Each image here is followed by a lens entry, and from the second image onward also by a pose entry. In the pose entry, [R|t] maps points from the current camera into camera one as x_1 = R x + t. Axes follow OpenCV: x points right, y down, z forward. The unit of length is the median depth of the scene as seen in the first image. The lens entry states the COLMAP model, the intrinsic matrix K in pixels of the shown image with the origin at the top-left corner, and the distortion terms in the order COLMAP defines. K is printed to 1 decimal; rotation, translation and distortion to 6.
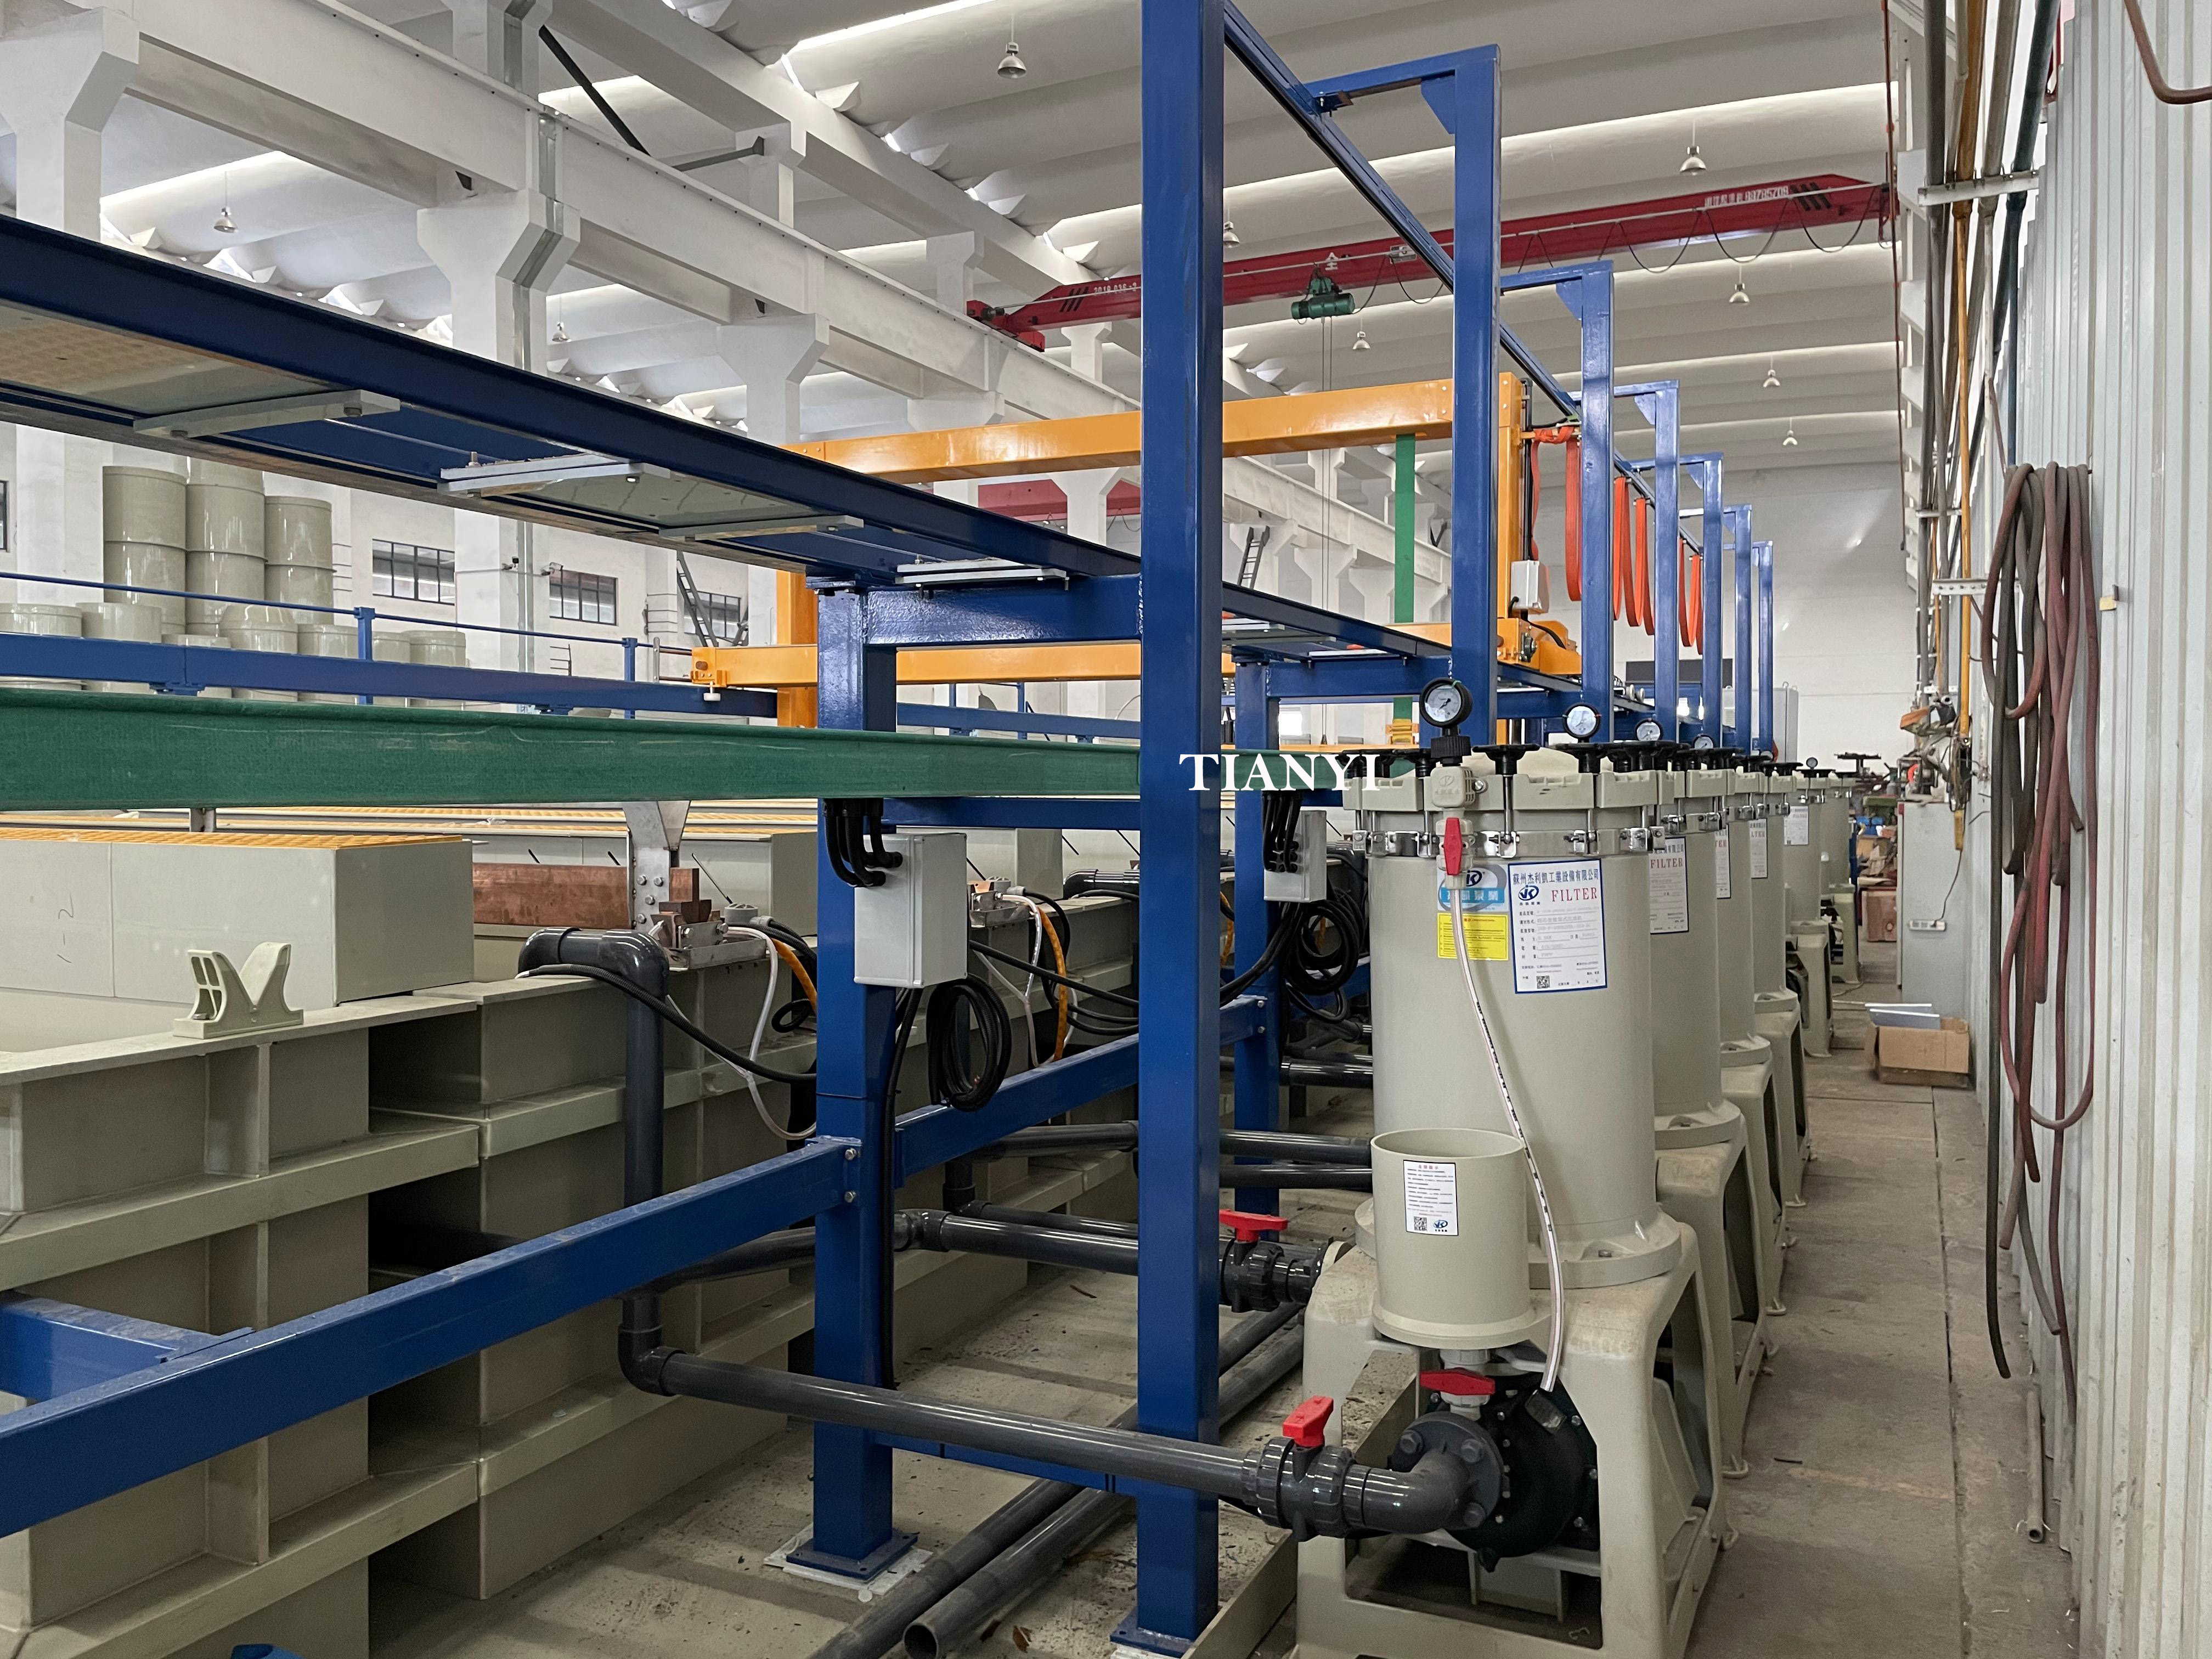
lens RADIAL K [[1679.8, 0, 1091.4], [0, 1679.8, 822.0], [0, 0, 1]] dist [0.087551, -0.111824]
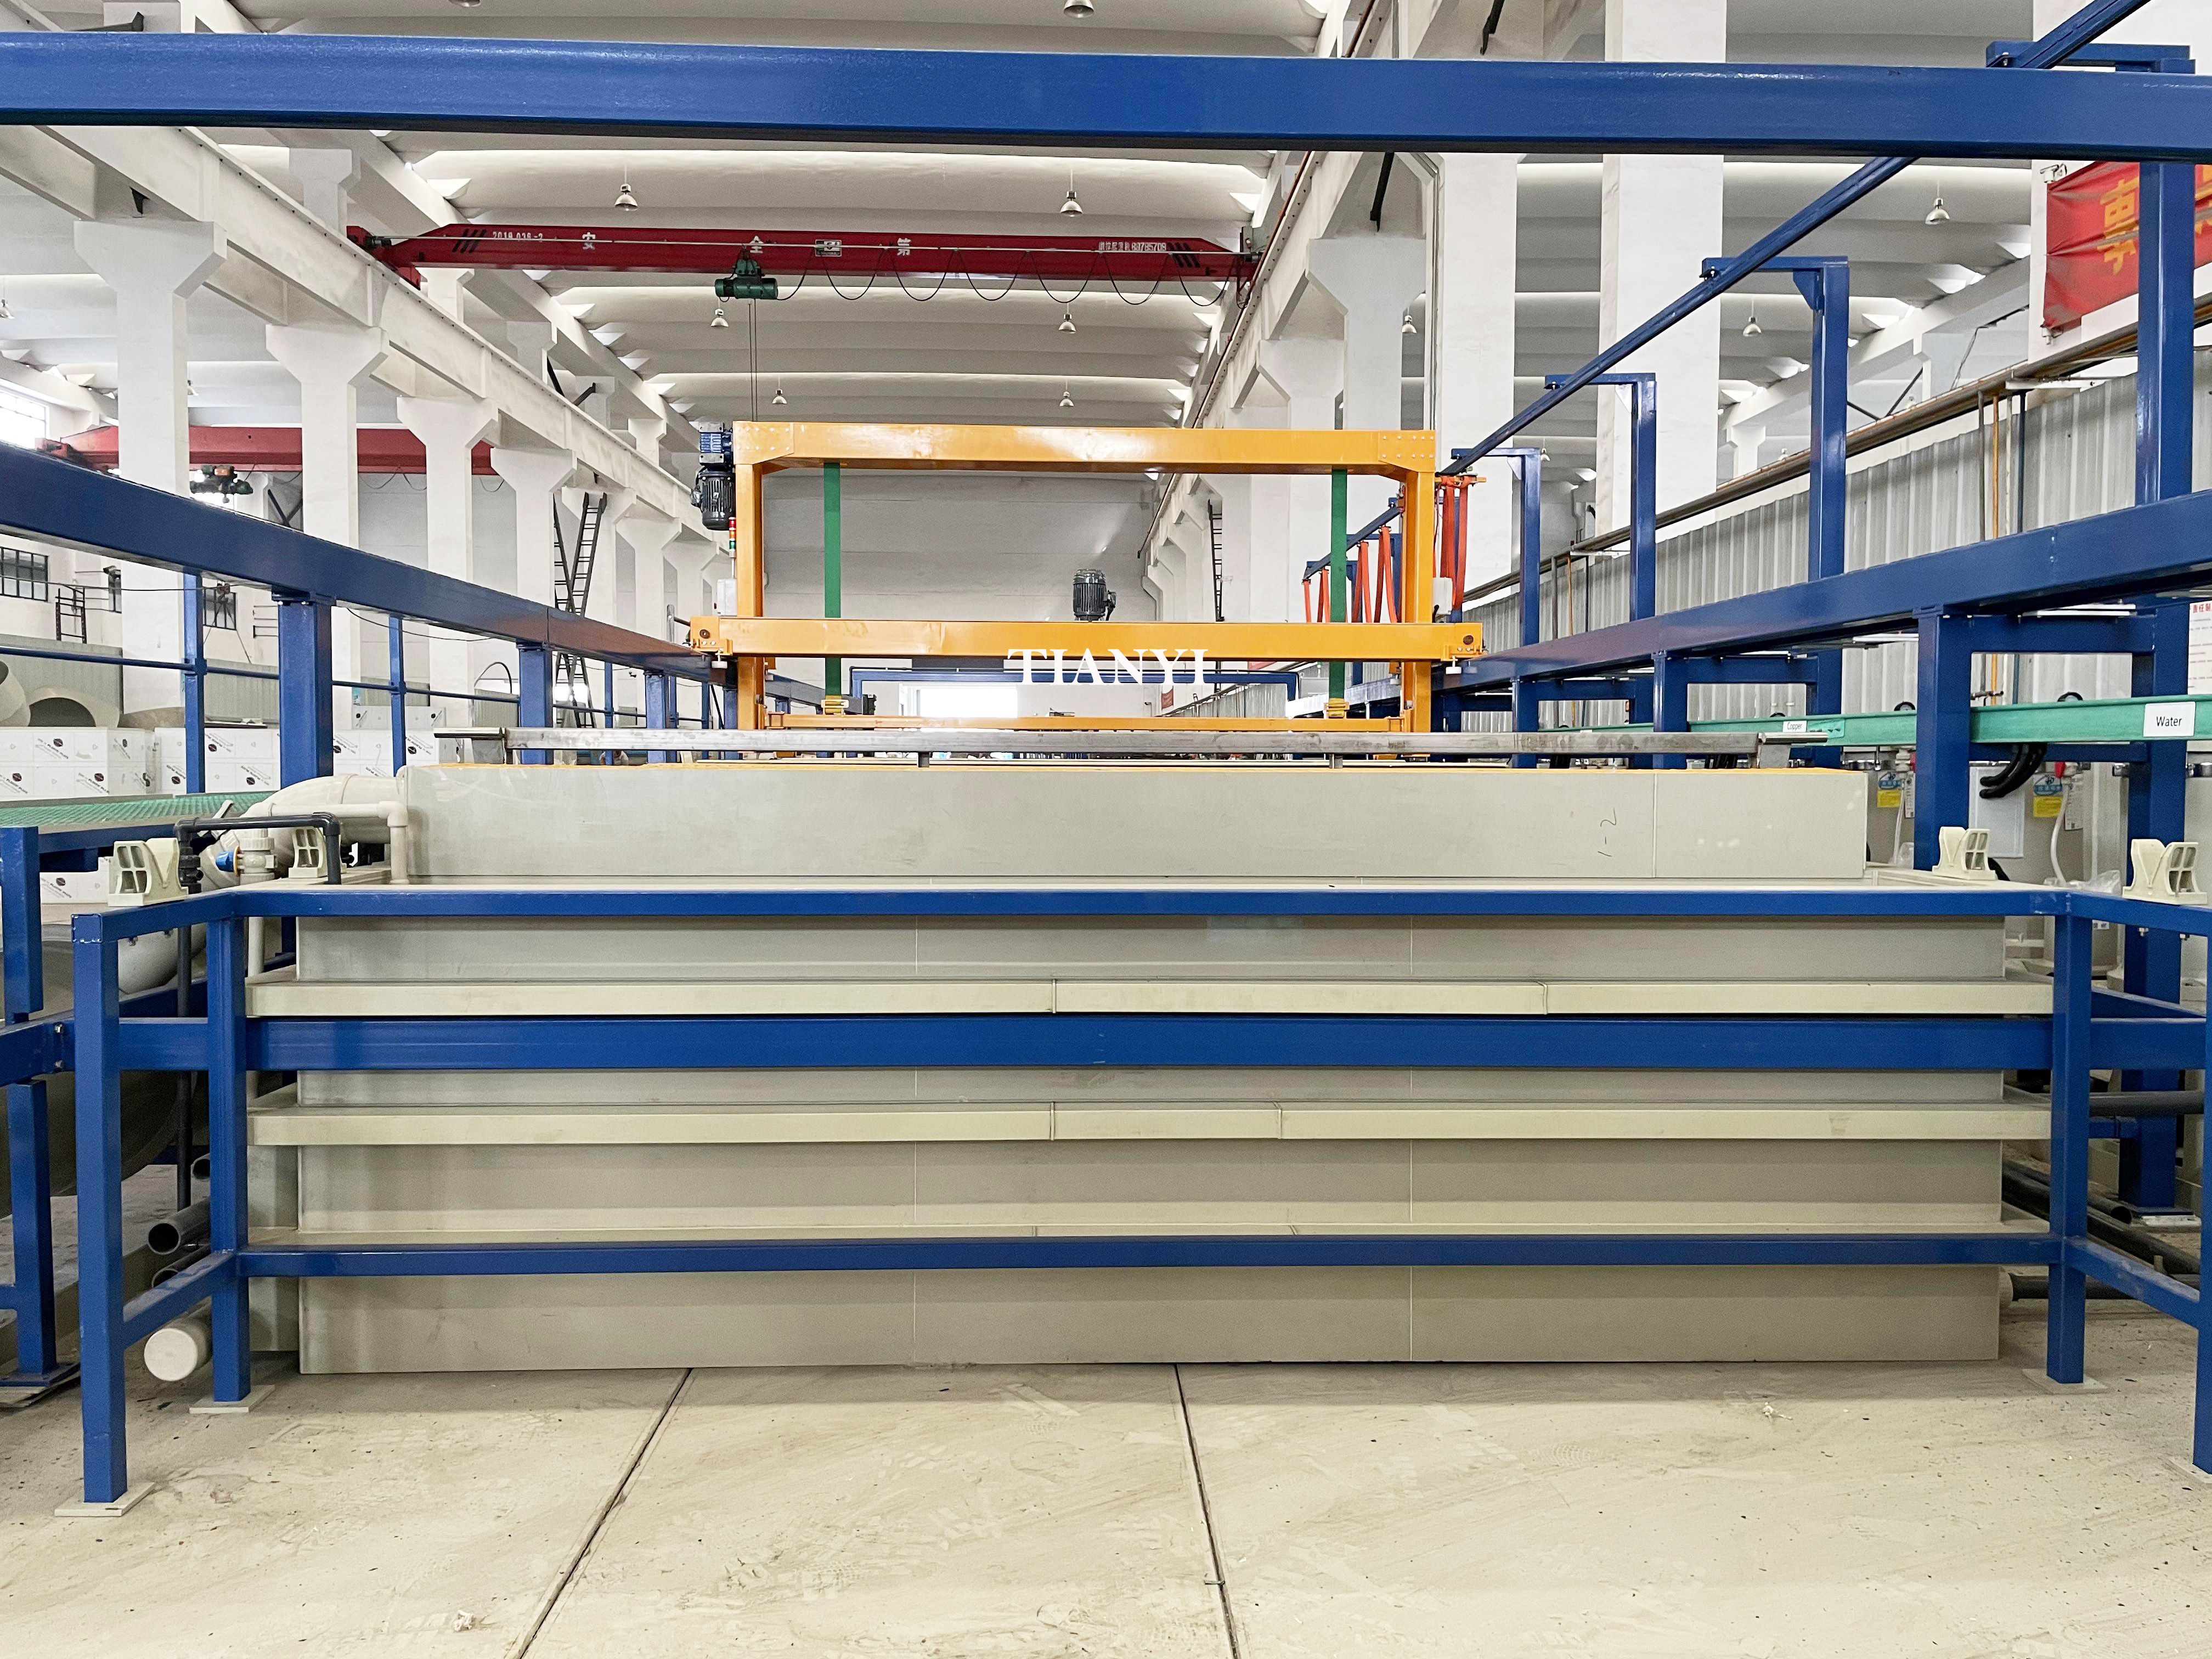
lens RADIAL K [[1679.8, 0, 1102.1], [0, 1679.8, 823.5], [0, 0, 1]] dist [0.087551, -0.111824]
pose [[0.886060, -0.017052, 0.463256, -0.152506], [0.010144, 0.999797, 0.017399, 0.002343], [-0.463459, -0.010718, 0.886054, -0.006912]]
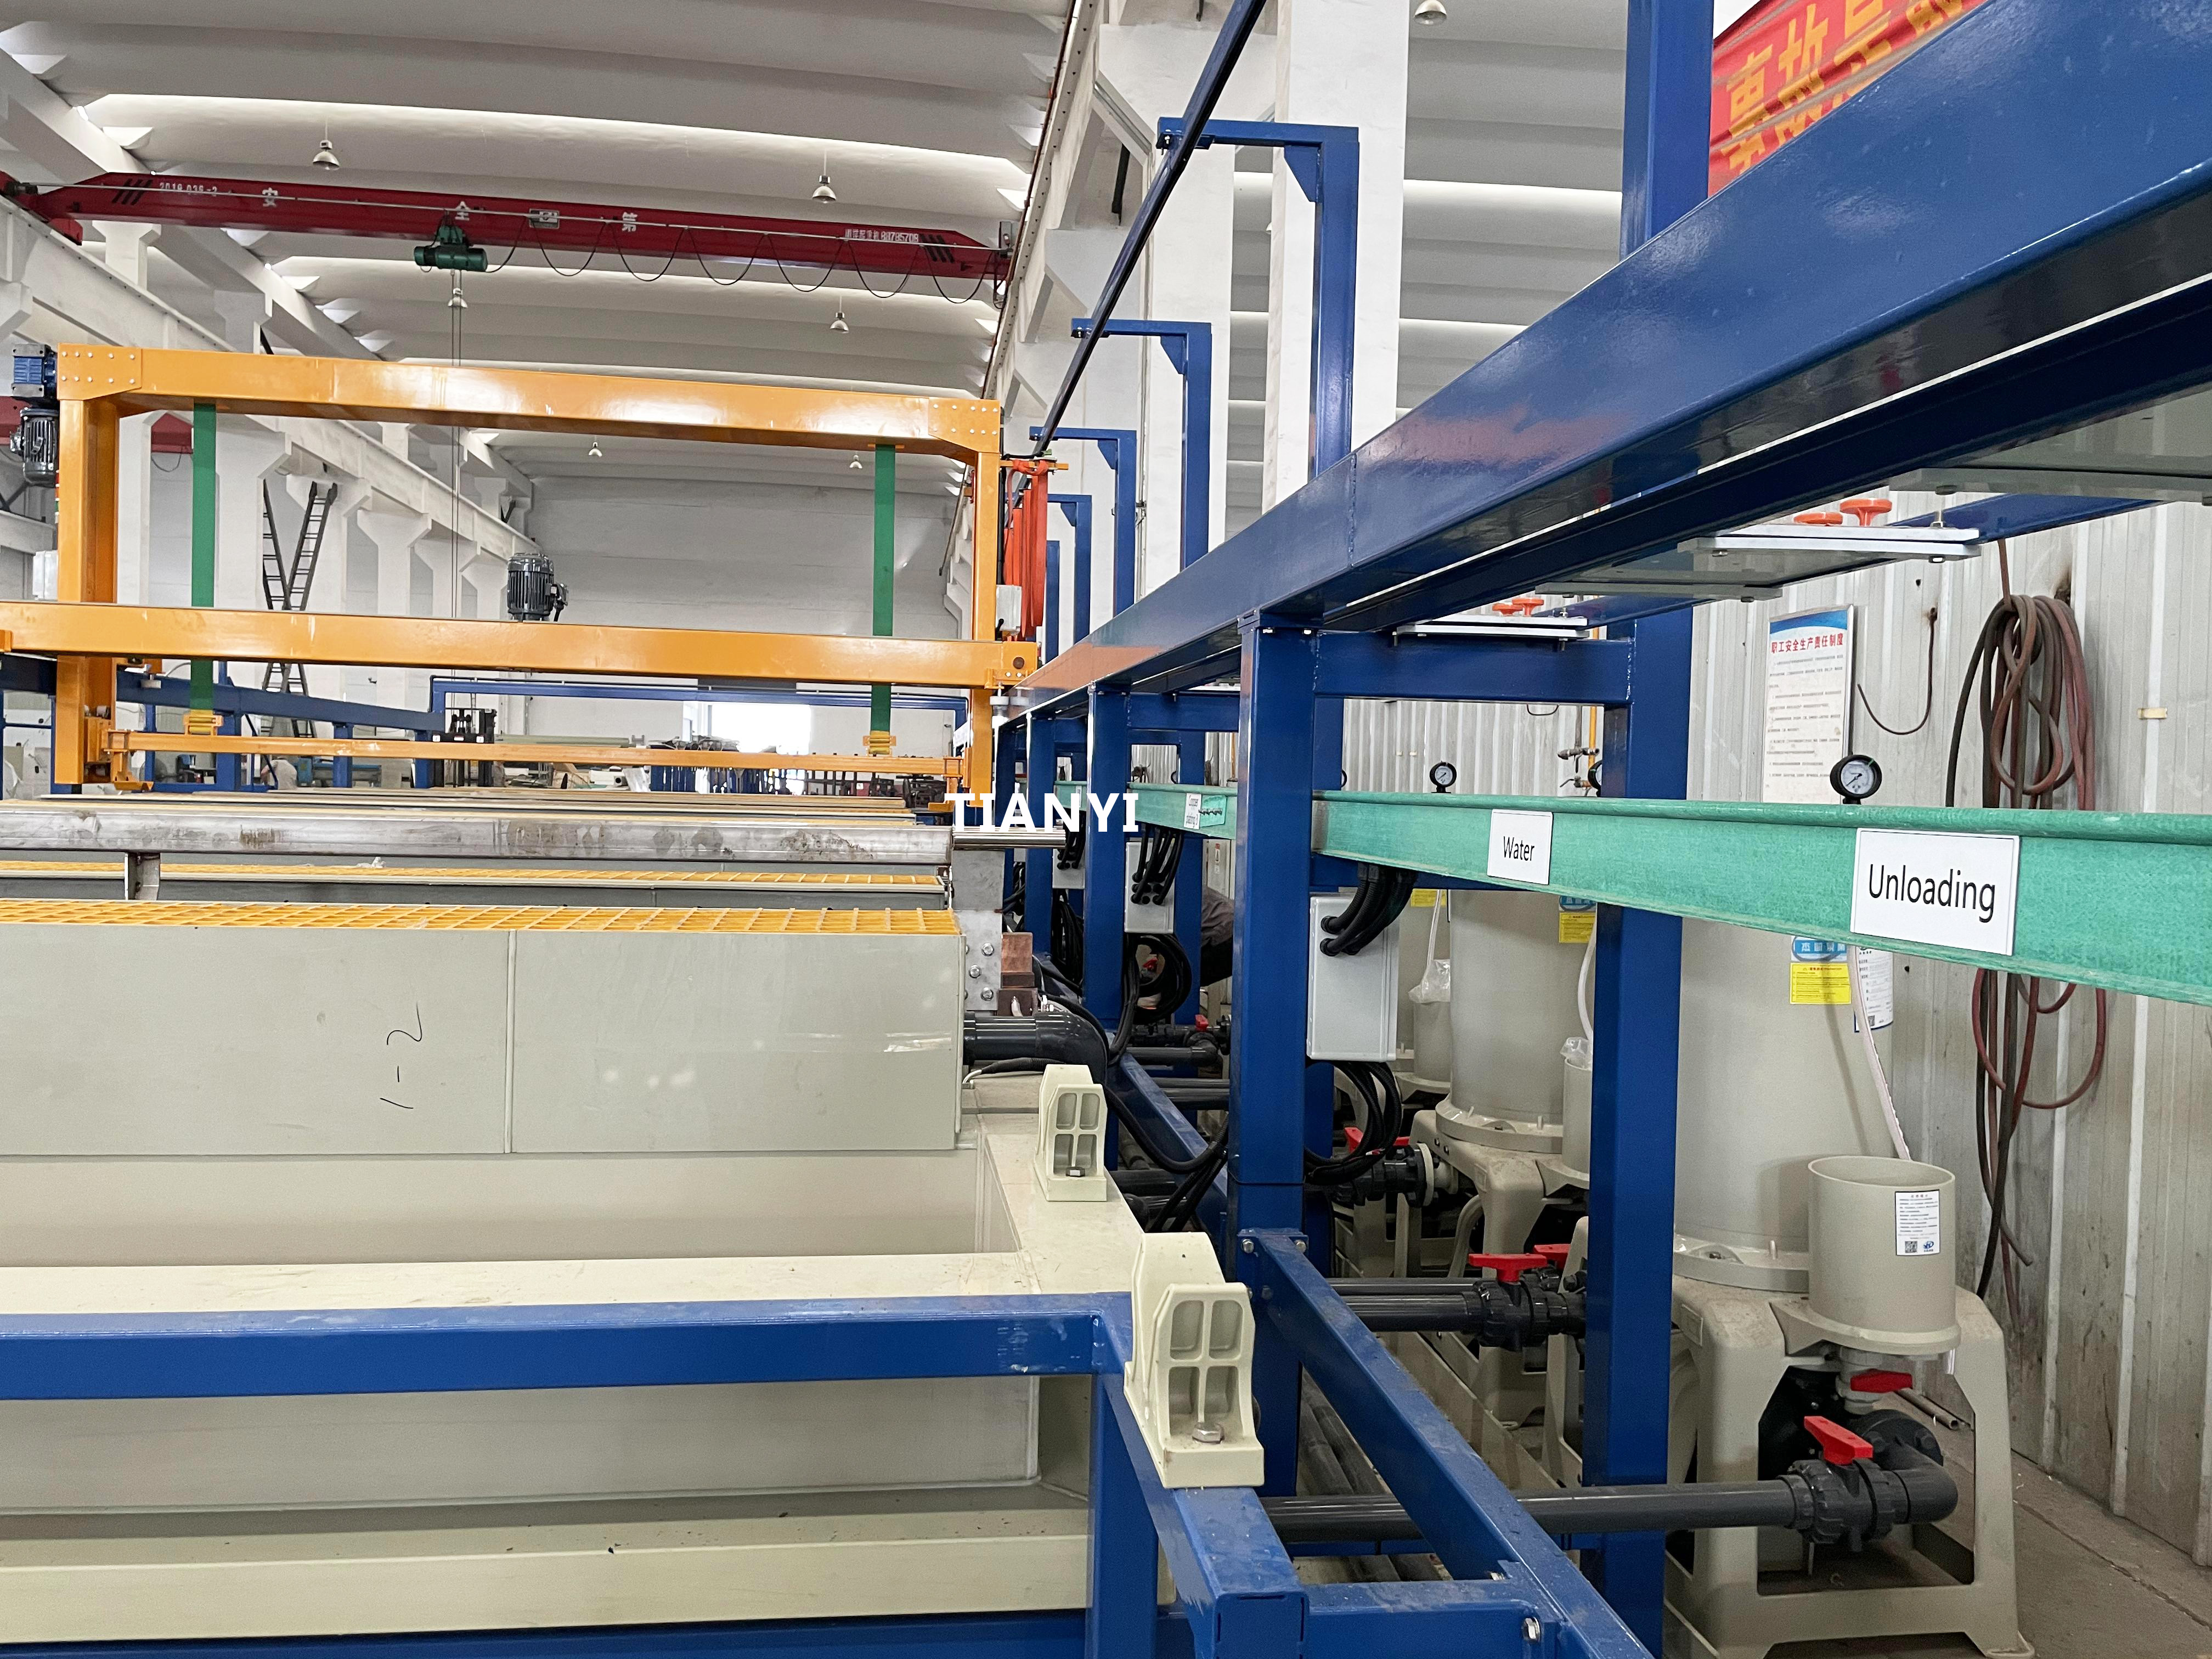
lens RADIAL K [[1679.8, 0, 1094.0], [0, 1679.8, 820.2], [0, 0, 1]] dist [0.087551, -0.111824]
pose [[0.841673, 0.007294, 0.539939, -0.067933], [-0.010076, 0.999947, 0.002200, -0.003264], [-0.539894, -0.007292, 0.841702, 0.026823]]
